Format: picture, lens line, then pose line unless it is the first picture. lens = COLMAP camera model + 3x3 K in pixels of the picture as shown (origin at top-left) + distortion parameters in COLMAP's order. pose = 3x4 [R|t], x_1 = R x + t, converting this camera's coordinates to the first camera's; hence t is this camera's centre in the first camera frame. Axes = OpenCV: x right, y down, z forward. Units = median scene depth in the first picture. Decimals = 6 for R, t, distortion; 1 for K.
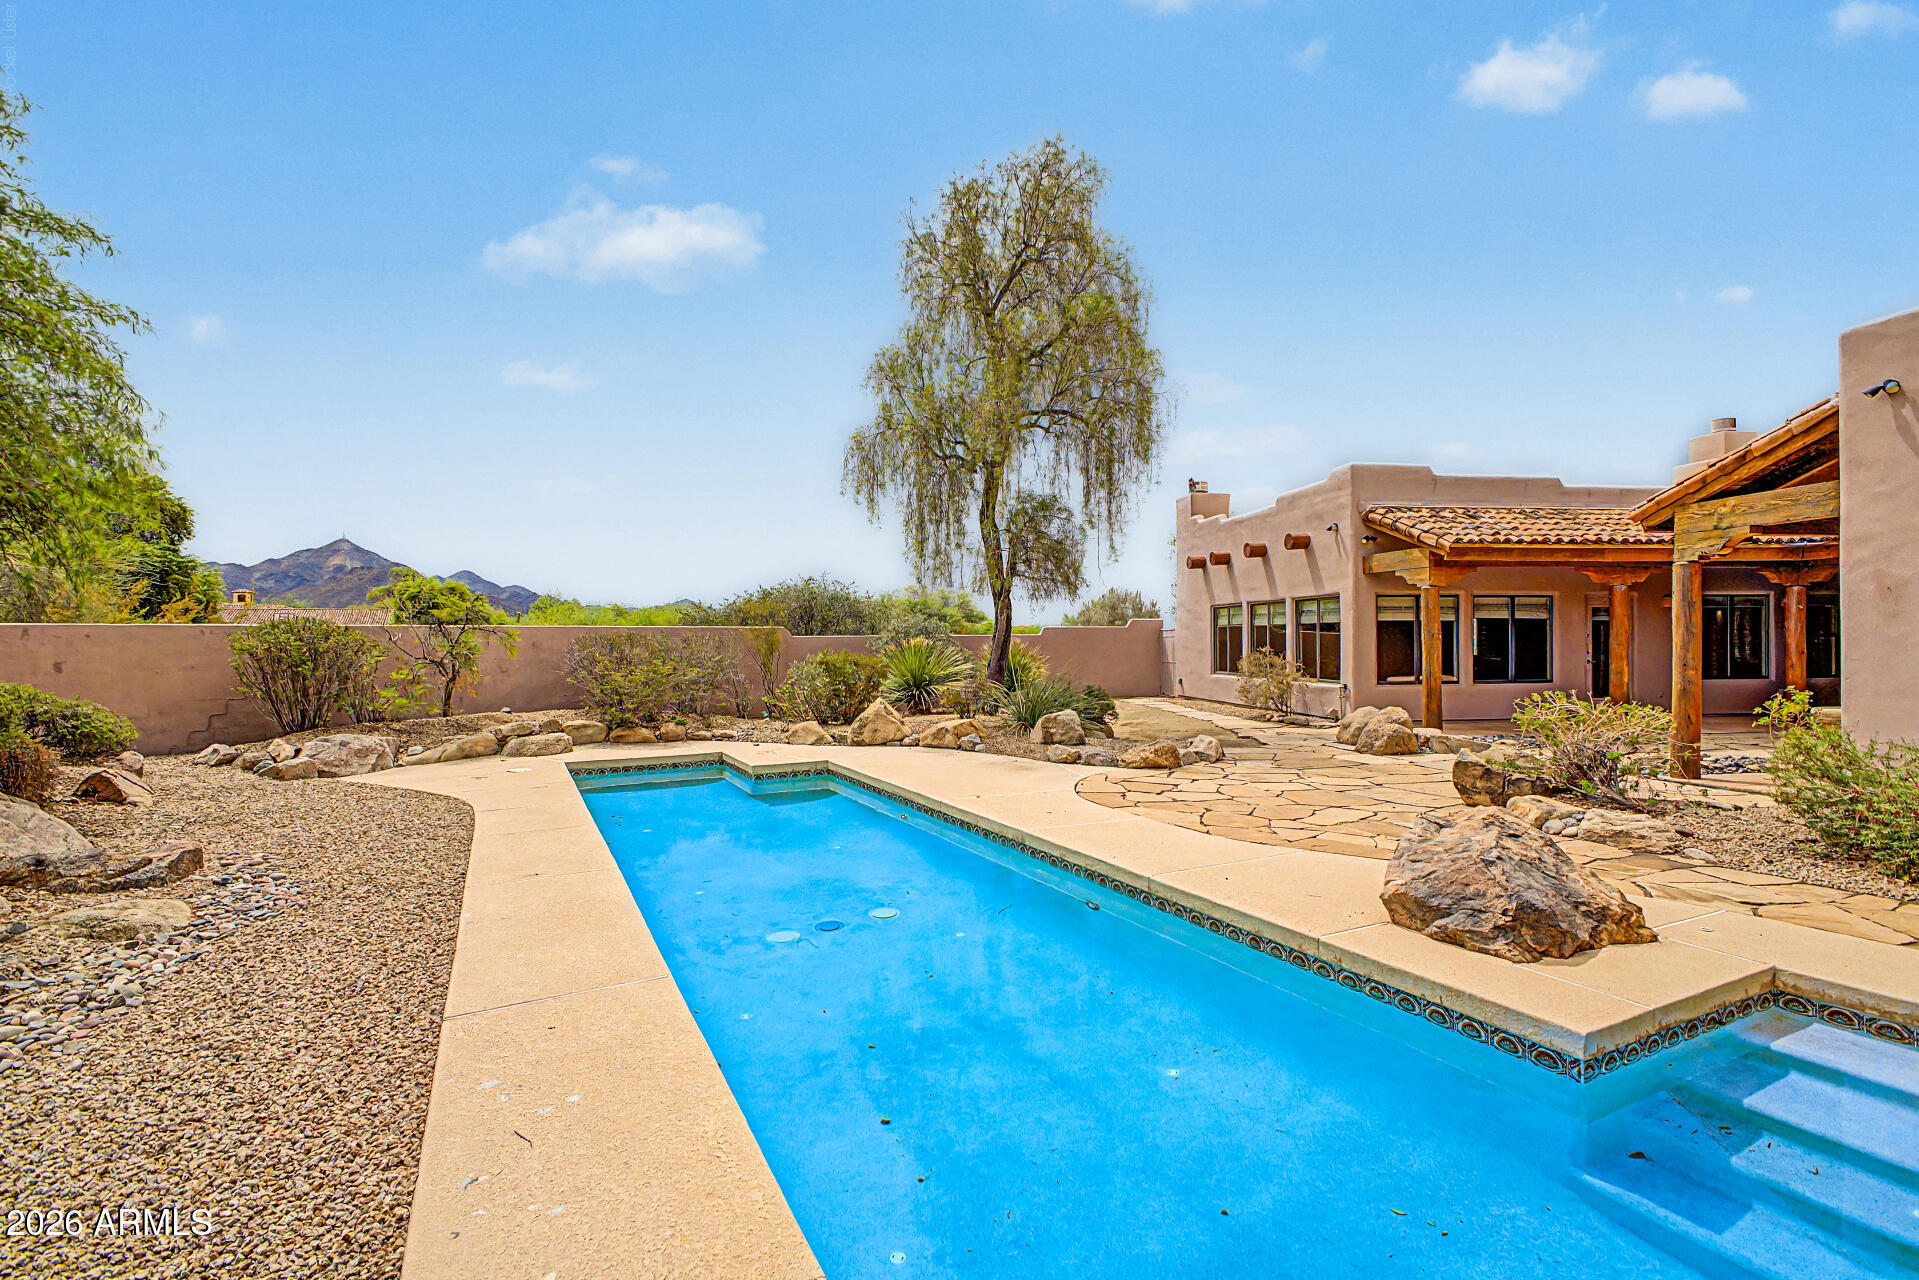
lens RADIAL K [[899.4, 0, 967.1], [0, 899.4, 642.4], [0, 0, 1]] dist [0.009469, -0.002168]
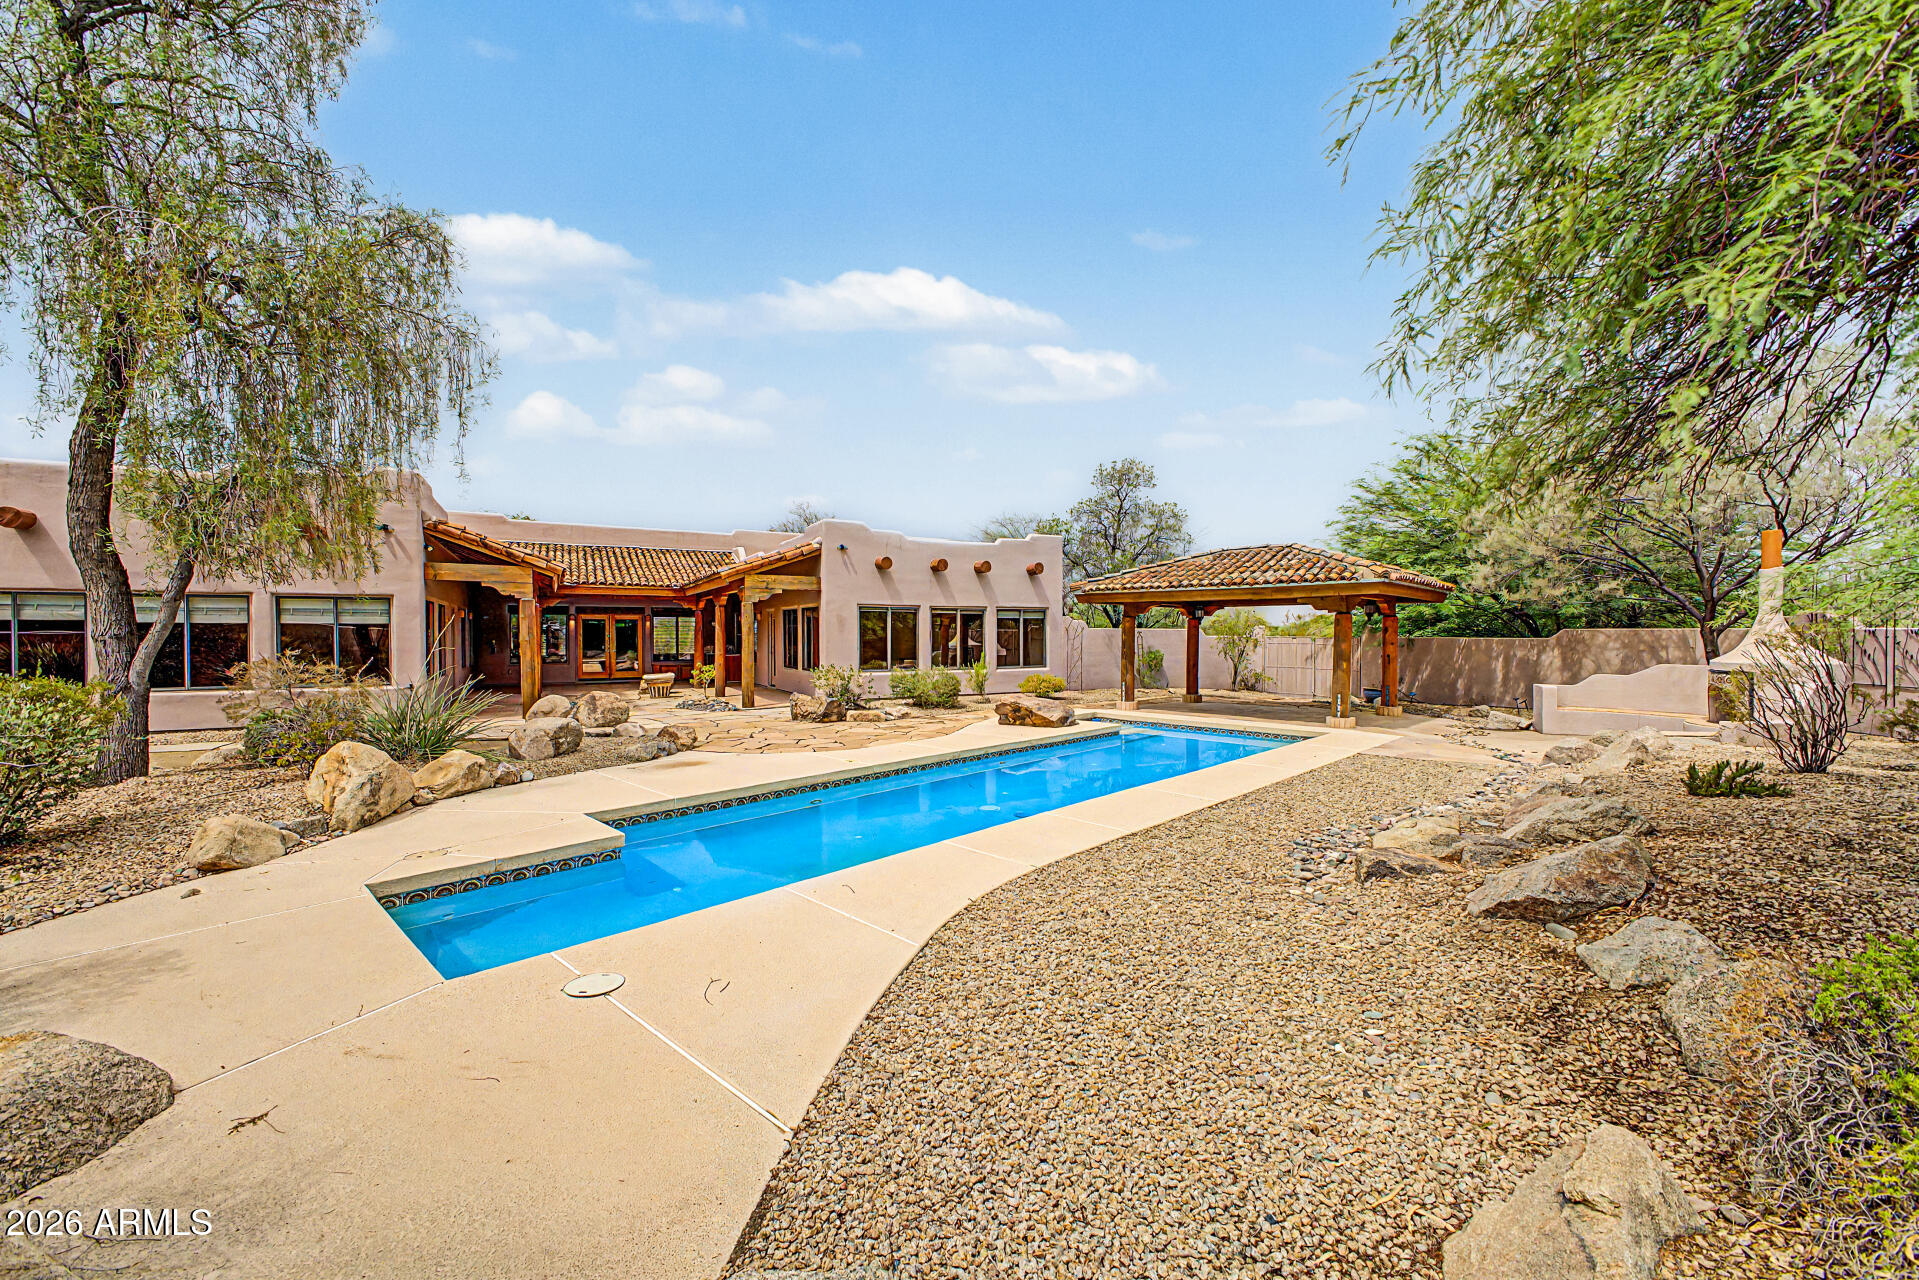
lens RADIAL K [[757.6, 0, 962.5], [0, 757.6, 637.0], [0, 0, 1]] dist [0.012144, -0.003048]
pose [[-0.330820, 0.004871, 0.943681, -0.708035], [0.006115, 0.999977, -0.003018, -0.001630], [-0.943674, 0.004772, -0.330842, 0.804843]]
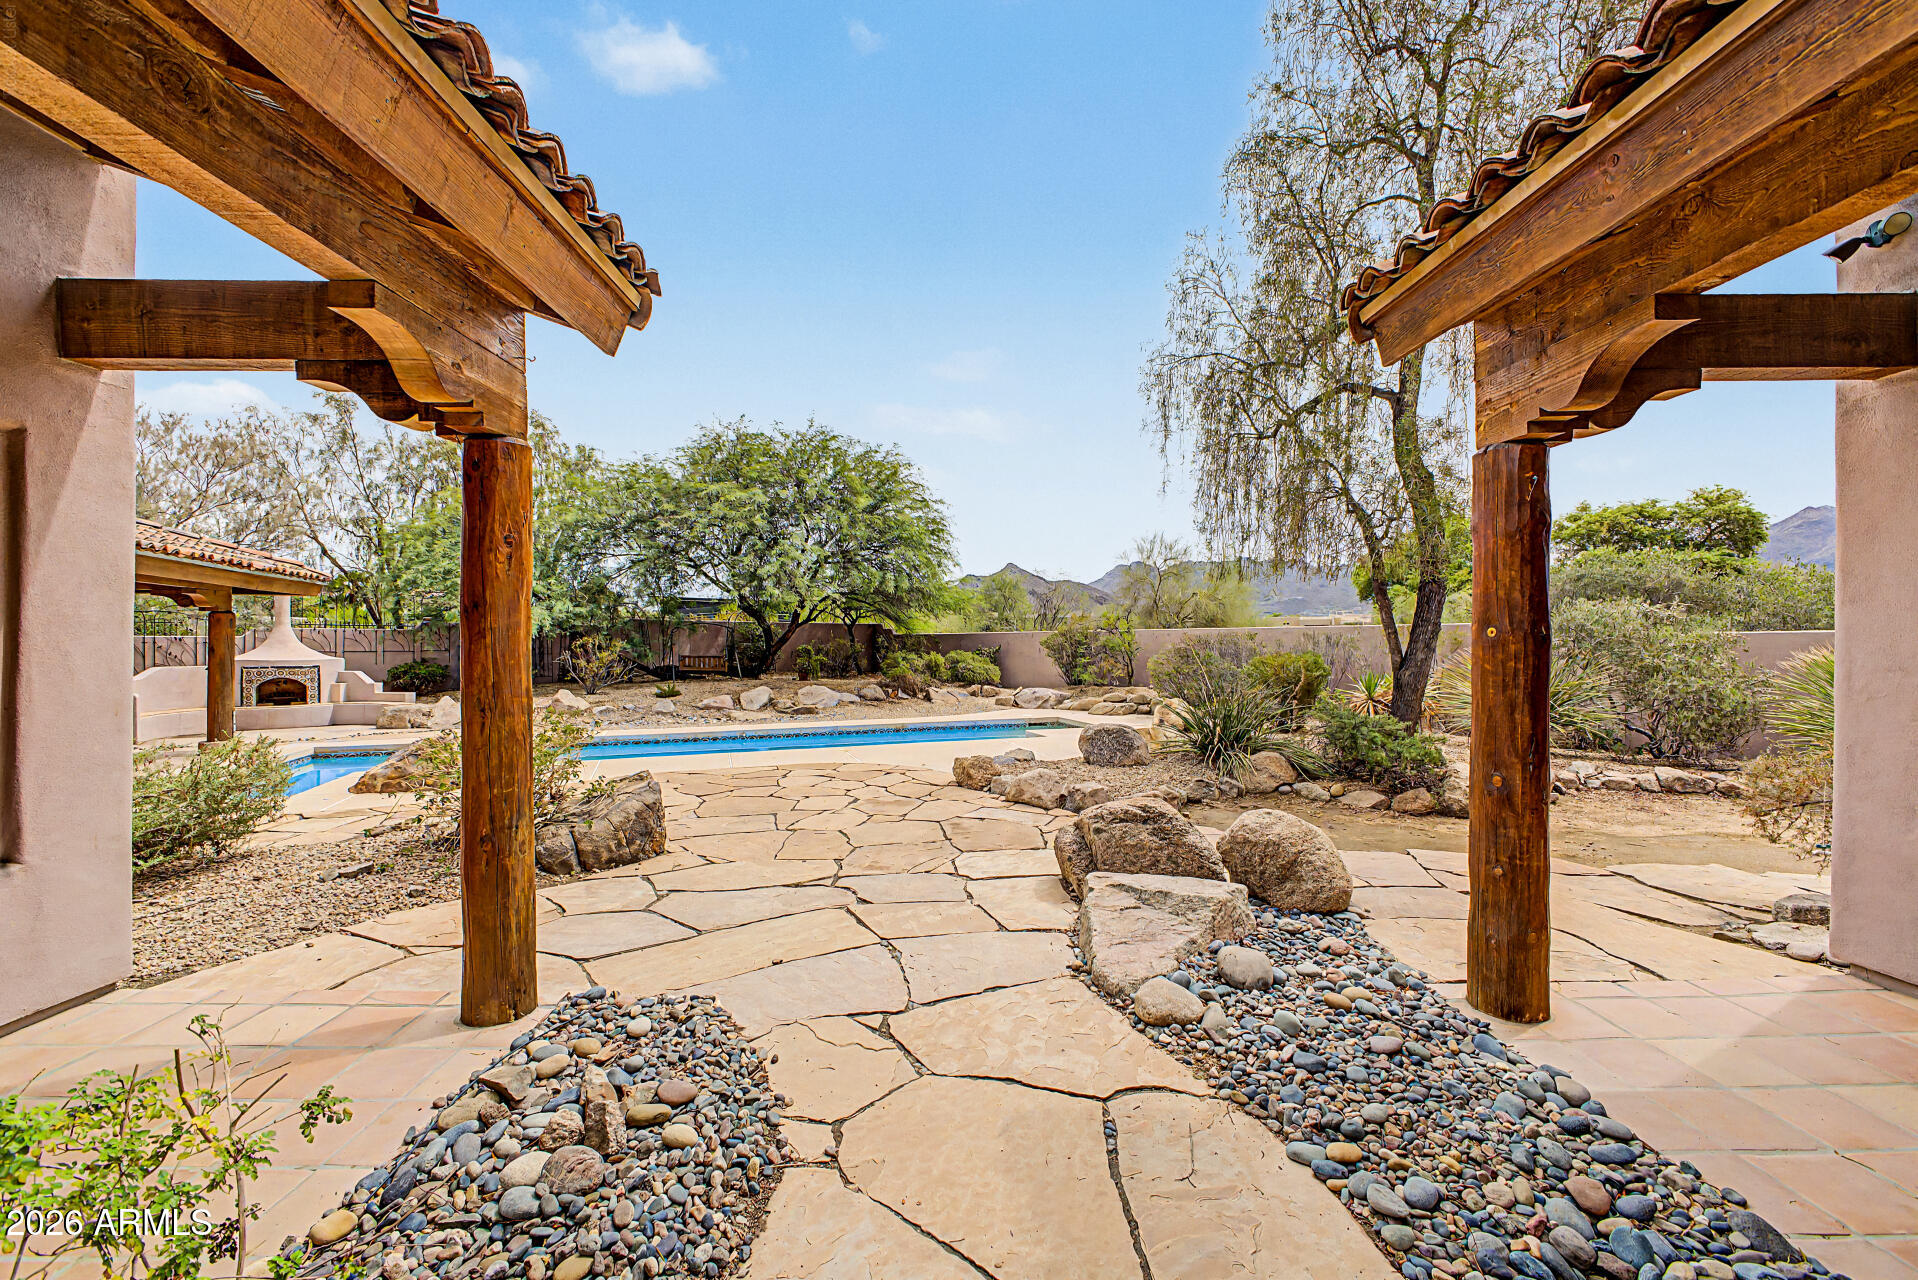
lens RADIAL K [[757.2, 0, 971.8], [0, 757.2, 641.9], [0, 0, 1]] dist [0.012144, -0.003048]
pose [[-0.114824, 0.009094, -0.993344, 0.795885], [-0.000995, 0.999957, 0.009269, -0.010555], [0.993385, 0.002053, -0.114809, 0.888752]]
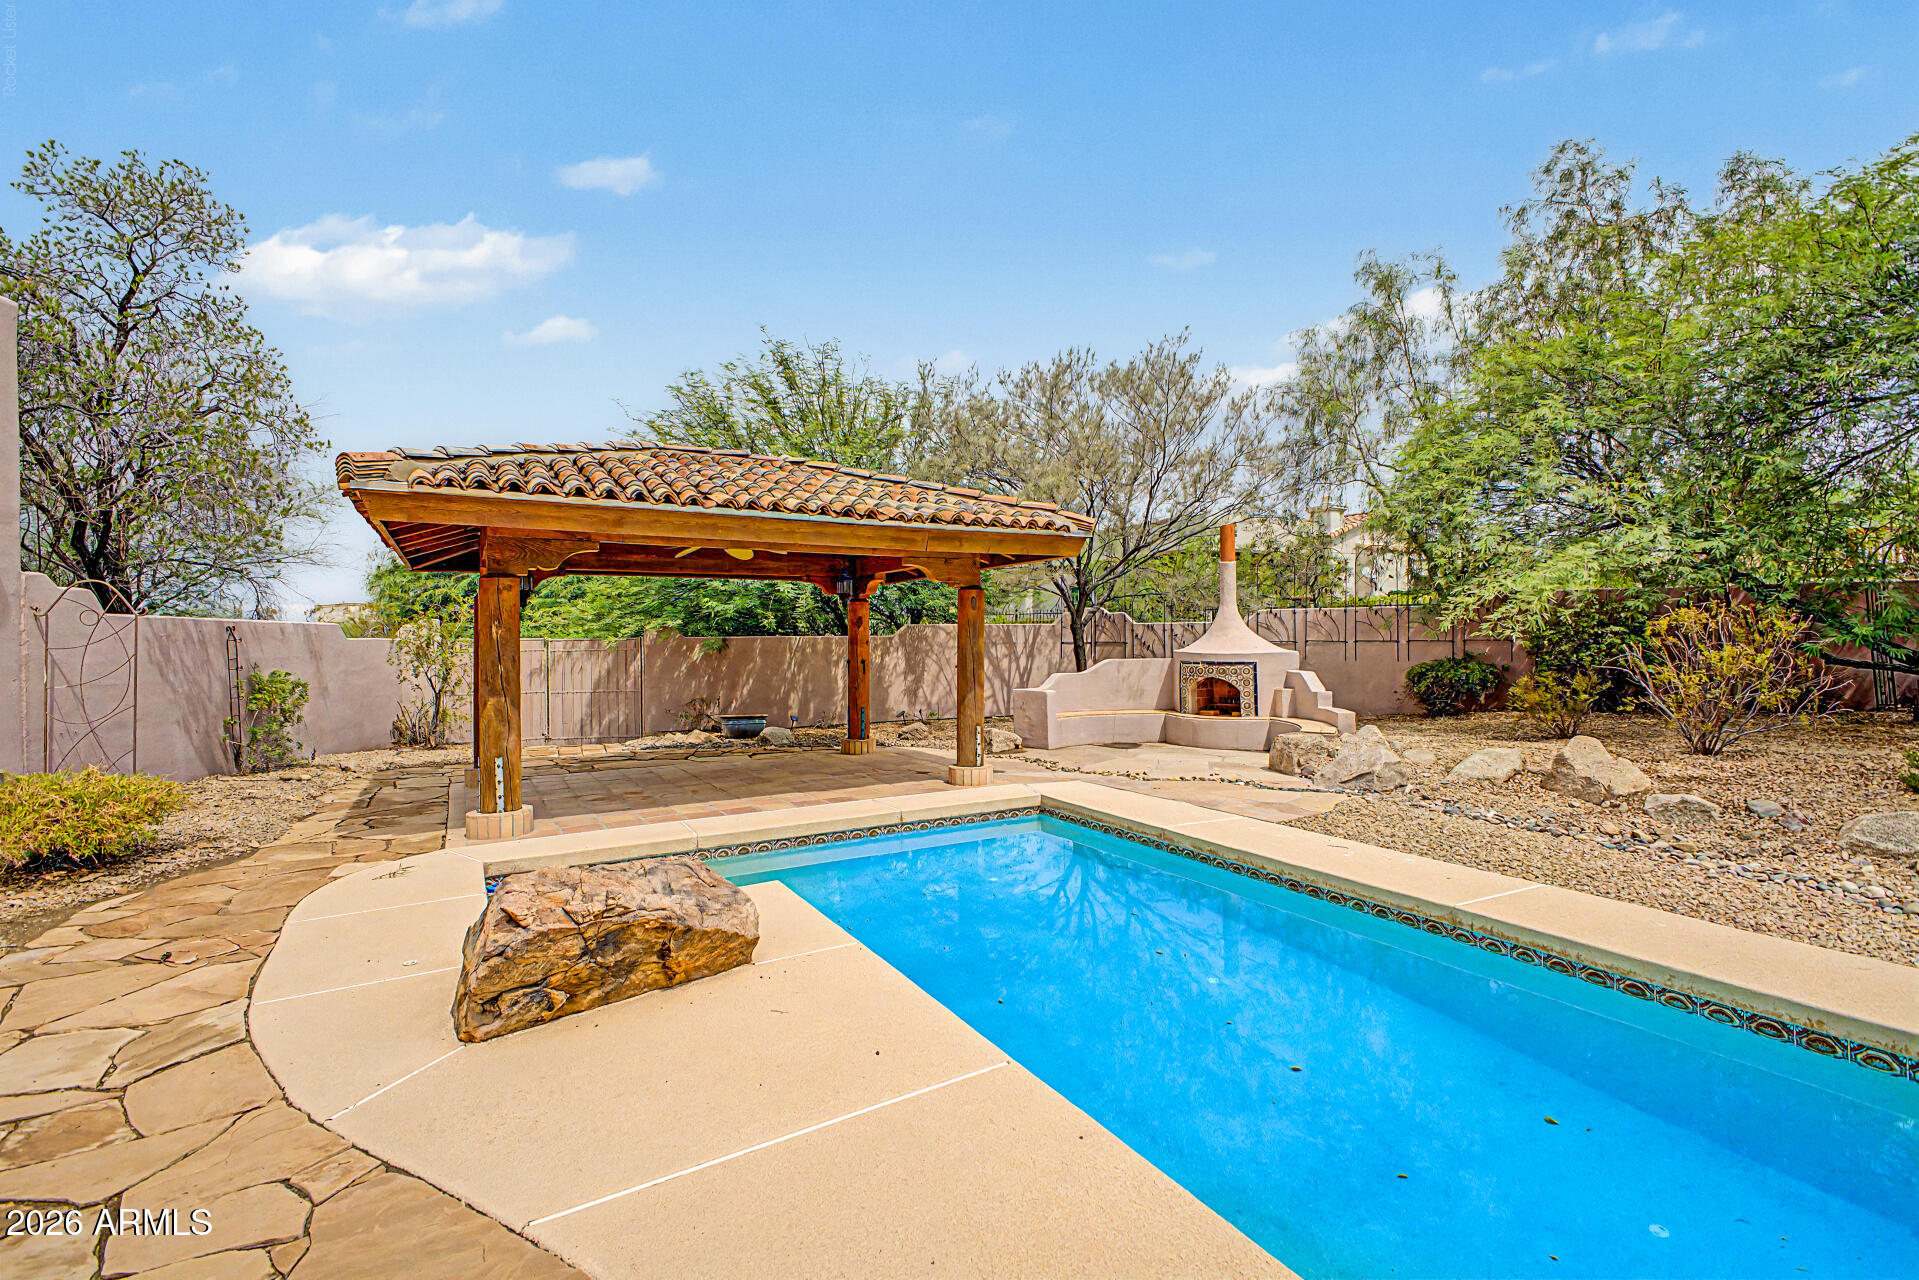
lens RADIAL K [[878.3, 0, 962.5], [0, 878.3, 642.7], [0, 0, 1]] dist [0.005070, -0.000534]
pose [[-0.998572, 0.018940, -0.049962, 0.112560], [0.018466, 0.999780, 0.009917, 0.002355], [0.050139, 0.008981, -0.998702, 0.669260]]
